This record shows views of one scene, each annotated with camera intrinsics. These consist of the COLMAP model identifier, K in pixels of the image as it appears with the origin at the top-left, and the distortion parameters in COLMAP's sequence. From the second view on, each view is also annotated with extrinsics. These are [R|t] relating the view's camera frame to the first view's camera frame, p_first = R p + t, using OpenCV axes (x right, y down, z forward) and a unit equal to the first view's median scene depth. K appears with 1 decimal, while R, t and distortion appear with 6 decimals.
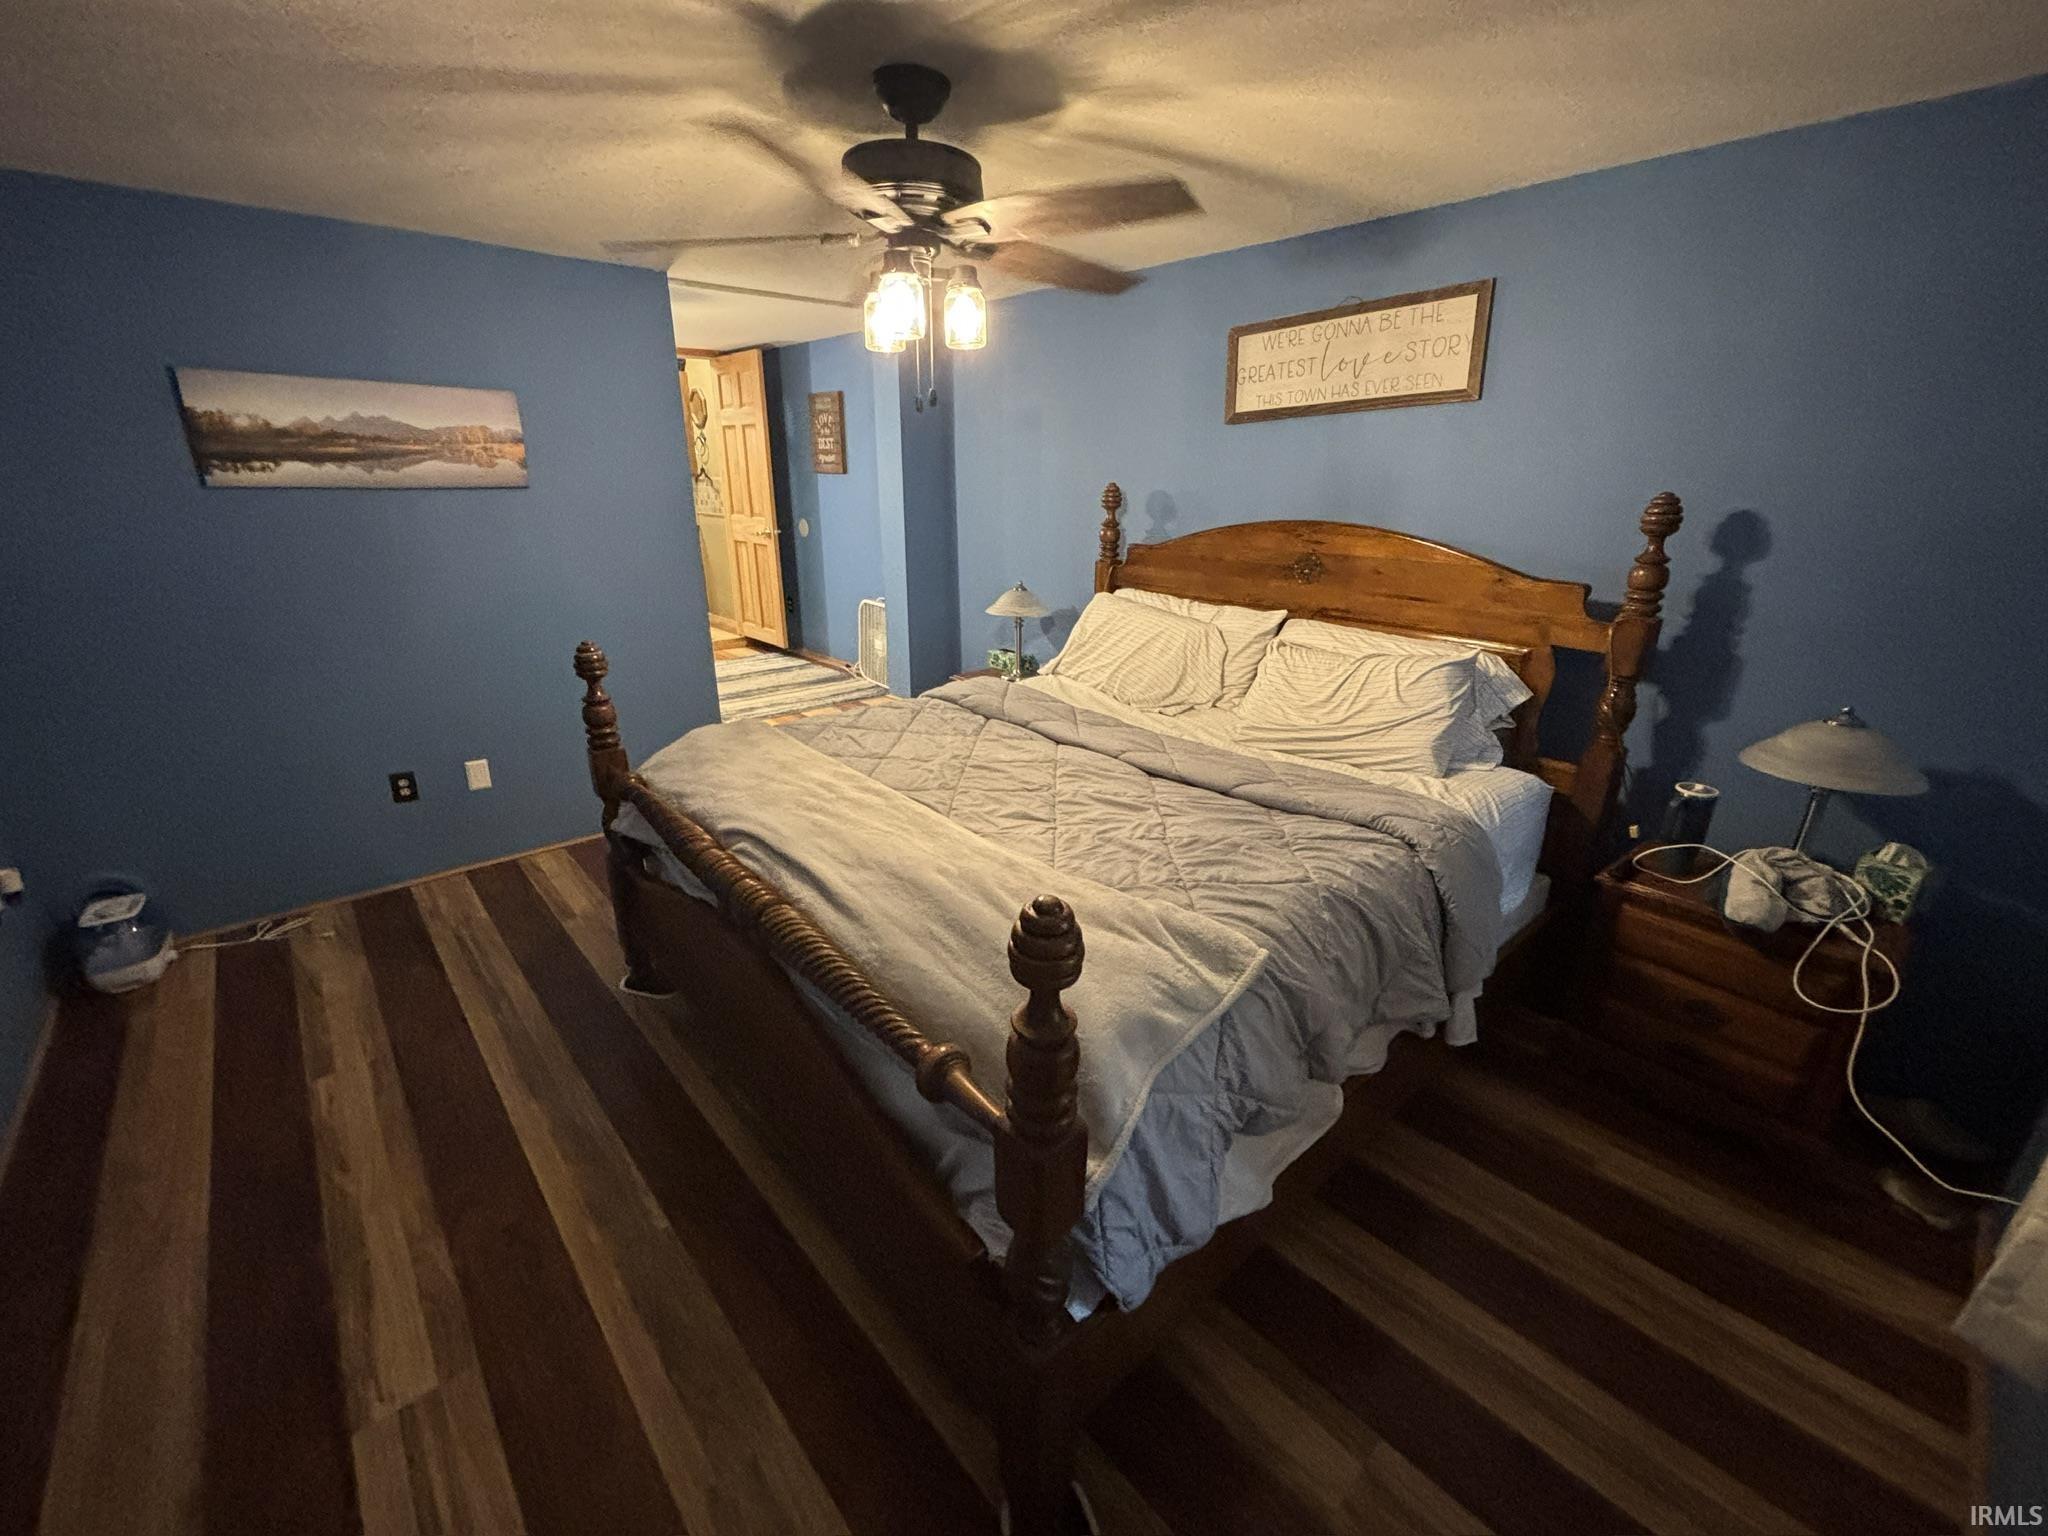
lens RADIAL K [[827.4, 0, 1025.2], [0, 827.4, 766.5], [0, 0, 1]] dist [0.000145, -0.000880]
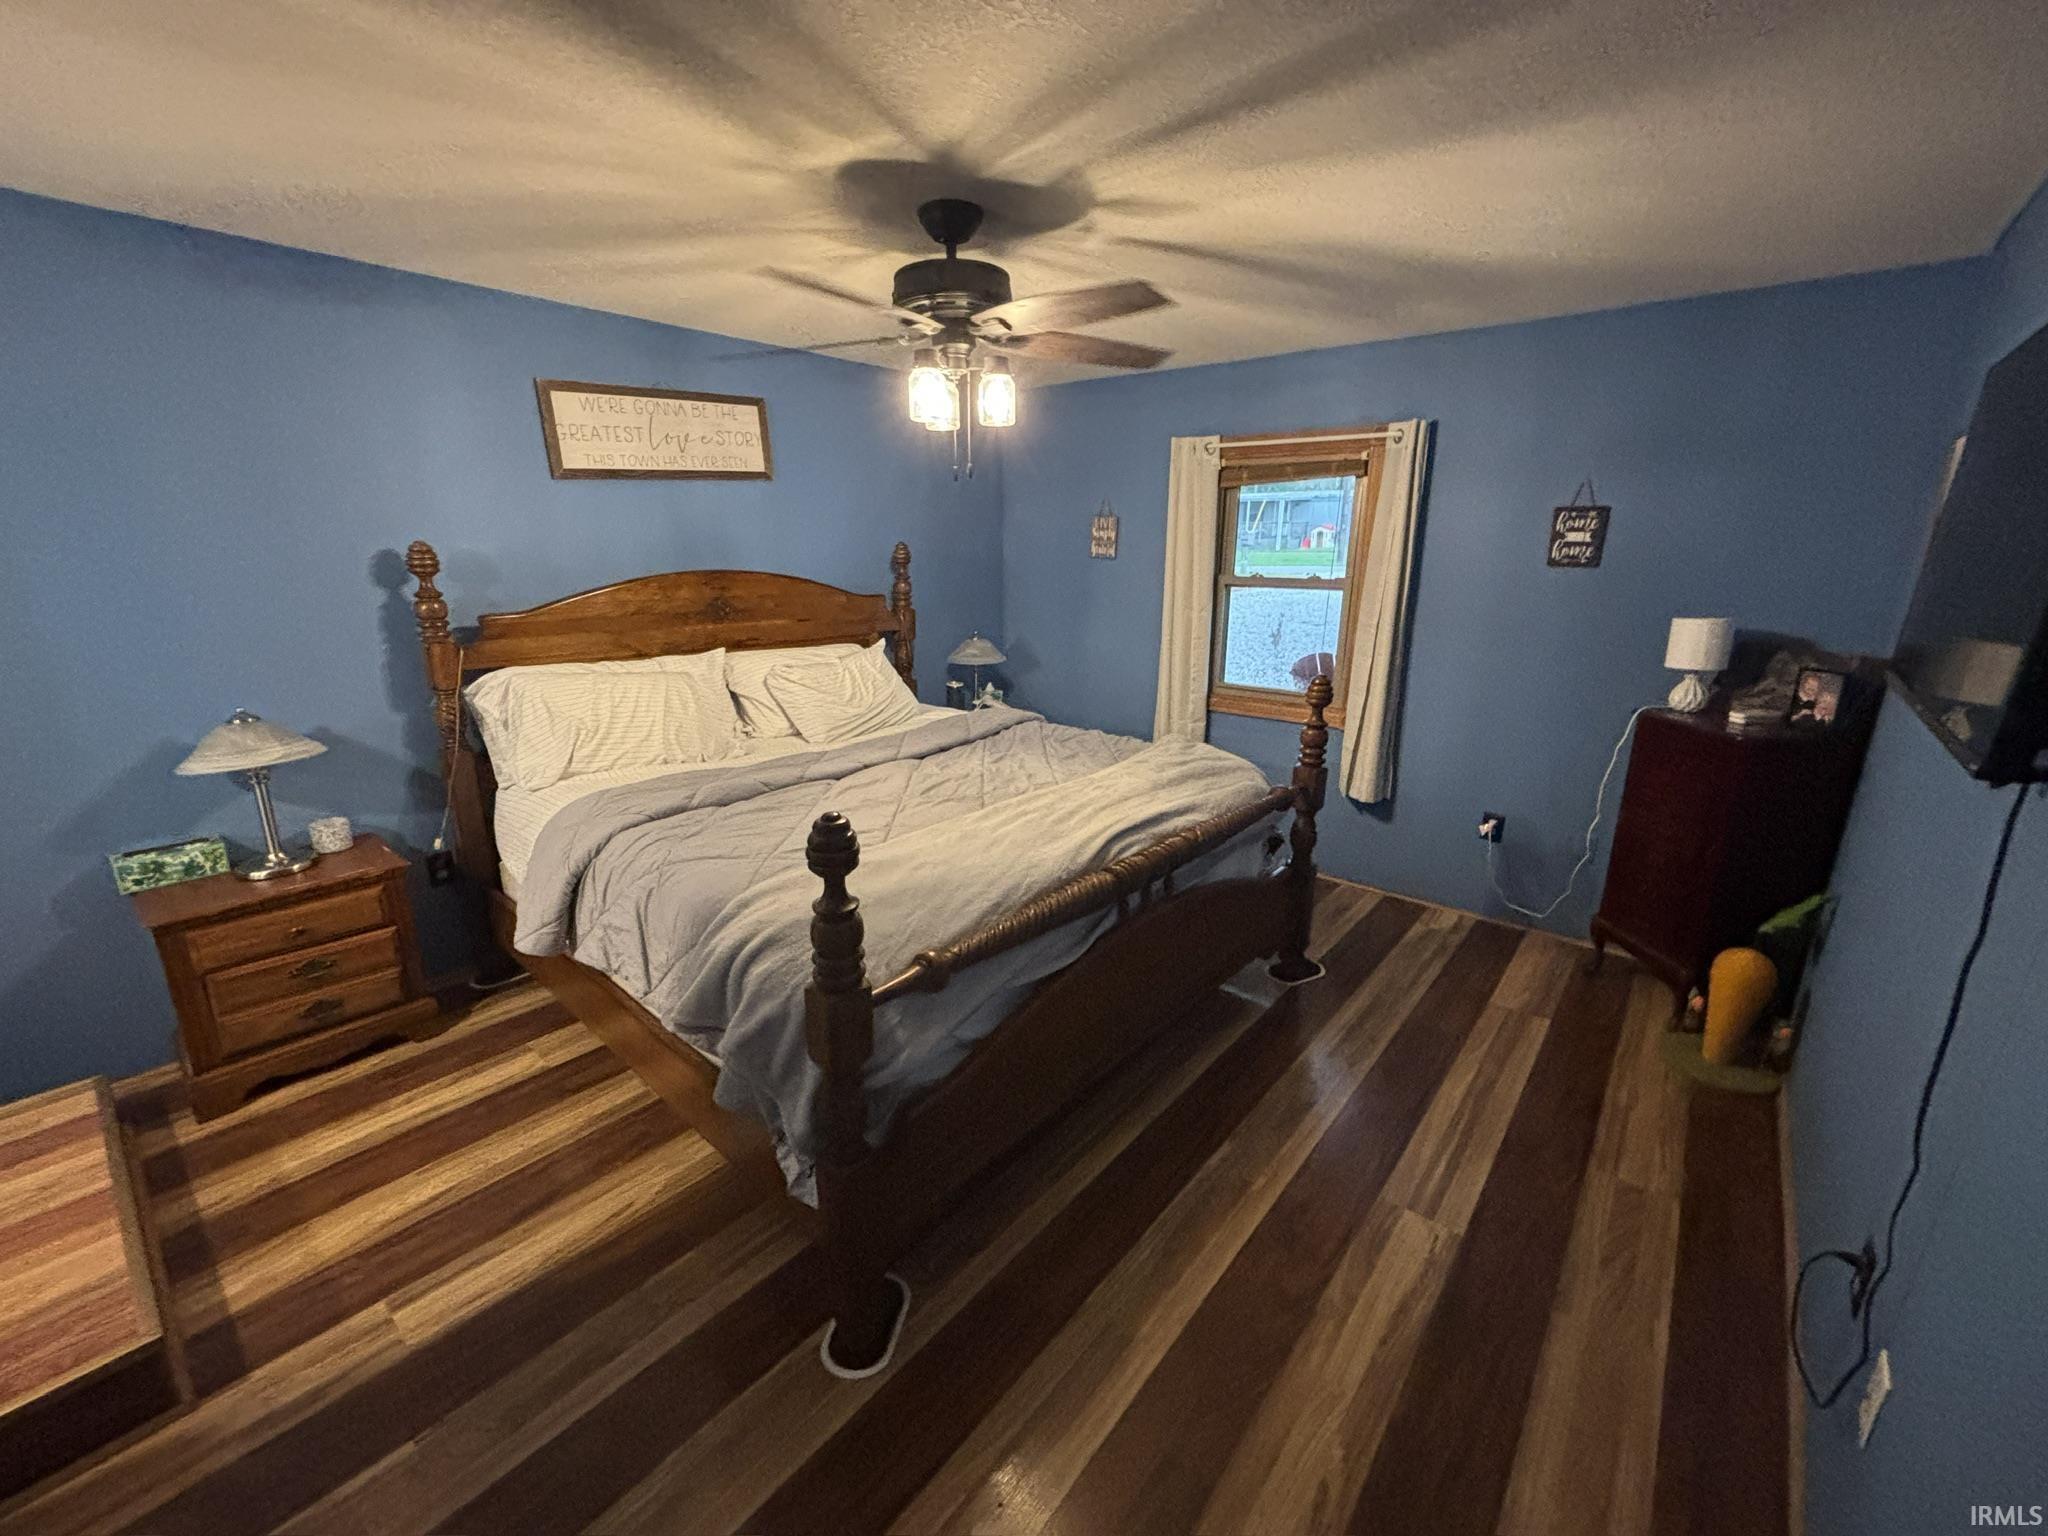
lens RADIAL K [[827.4, 0, 1024.7], [0, 827.4, 764.8], [0, 0, 1]] dist [0.000145, -0.000880]
pose [[-0.132688, -0.273811, 0.952587, -0.924533], [0.330825, 0.893734, 0.302976, -0.266720], [-0.934317, 0.355341, -0.028004, 0.738394]]
